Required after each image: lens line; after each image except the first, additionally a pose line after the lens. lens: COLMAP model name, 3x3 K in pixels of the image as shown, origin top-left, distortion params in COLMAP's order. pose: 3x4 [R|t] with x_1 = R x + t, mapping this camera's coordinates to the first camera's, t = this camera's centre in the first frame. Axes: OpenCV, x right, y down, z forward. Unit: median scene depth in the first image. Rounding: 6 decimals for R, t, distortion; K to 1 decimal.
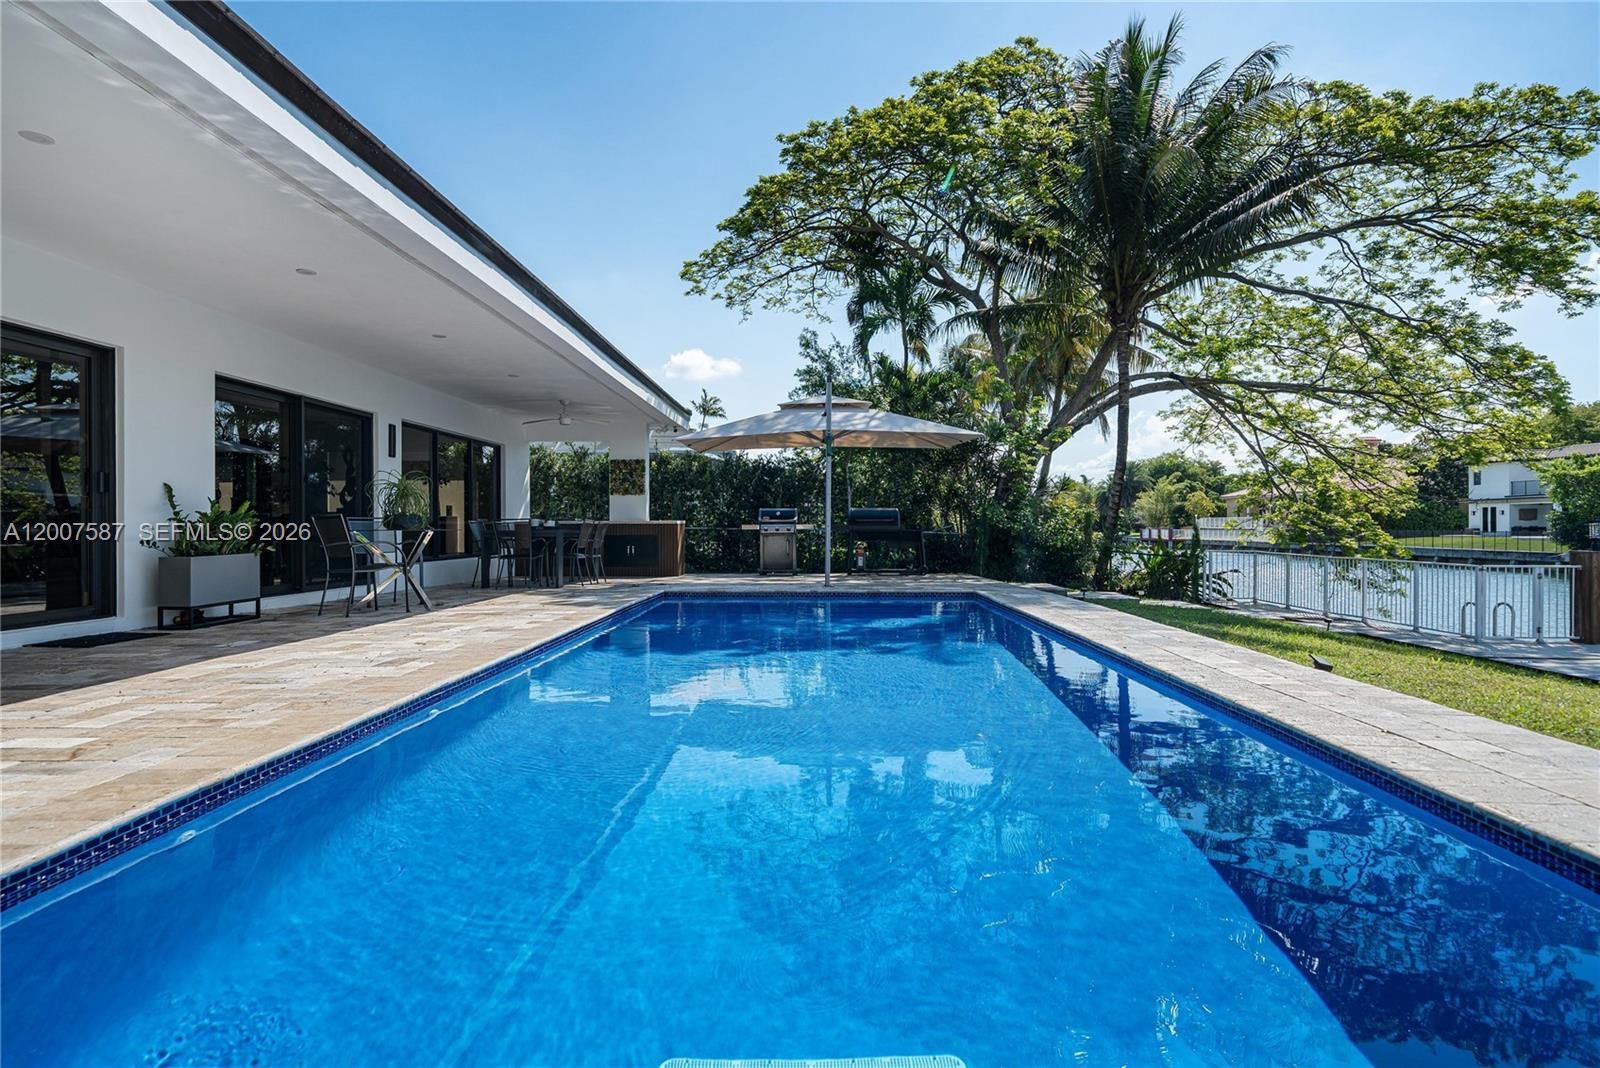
lens RADIAL K [[853.7, 0, 785.7], [0, 853.7, 522.0], [0, 0, 1]] dist [-0.001442, -0.001154]
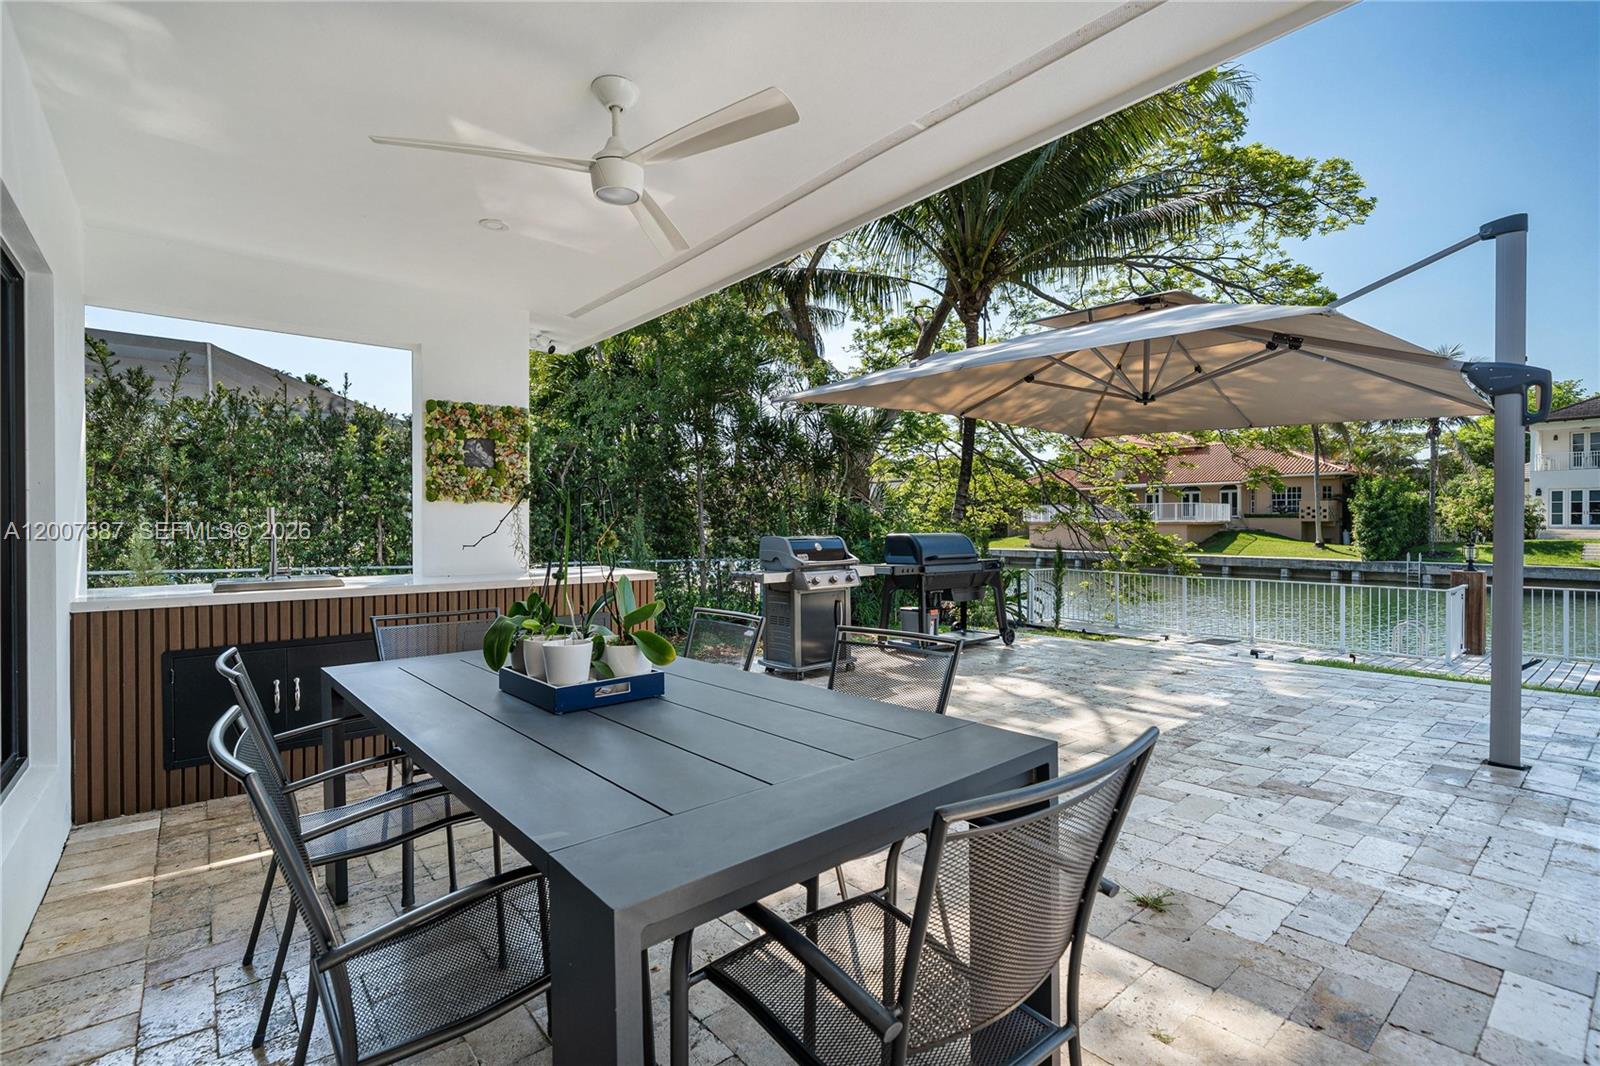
lens RADIAL K [[738.6, 0, 795.4], [0, 738.6, 530.5], [0, 0, 1]] dist [0.001054, 0.000183]
pose [[0.740028, -0.004916, 0.672559, -0.284879], [-0.003927, 0.999925, 0.011630, -0.022845], [-0.672565, -0.011248, 0.739952, 0.671157]]
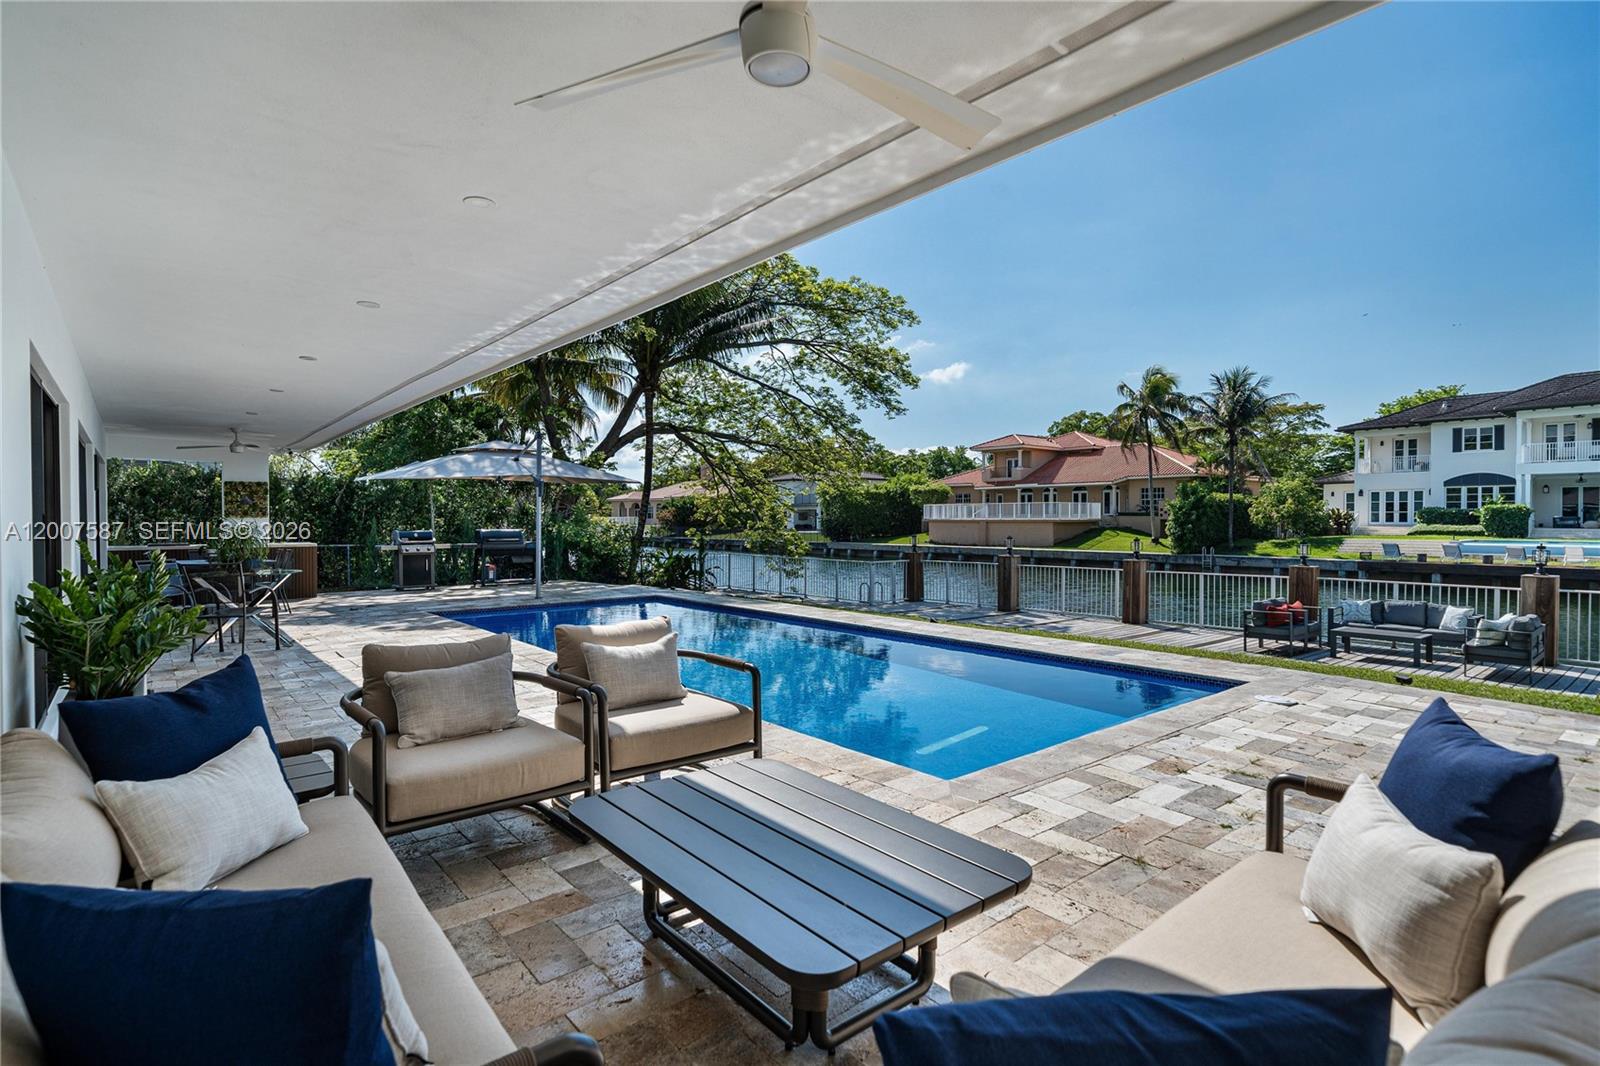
lens RADIAL K [[791.3, 0, 798.7], [0, 791.3, 526.5], [0, 0, 1]] dist [0.017154, -0.000303]
pose [[0.742017, -0.004073, 0.670369, -0.317076], [-0.004332, 0.999932, 0.010871, -0.032852], [-0.670367, -0.010971, 0.741949, -0.097729]]
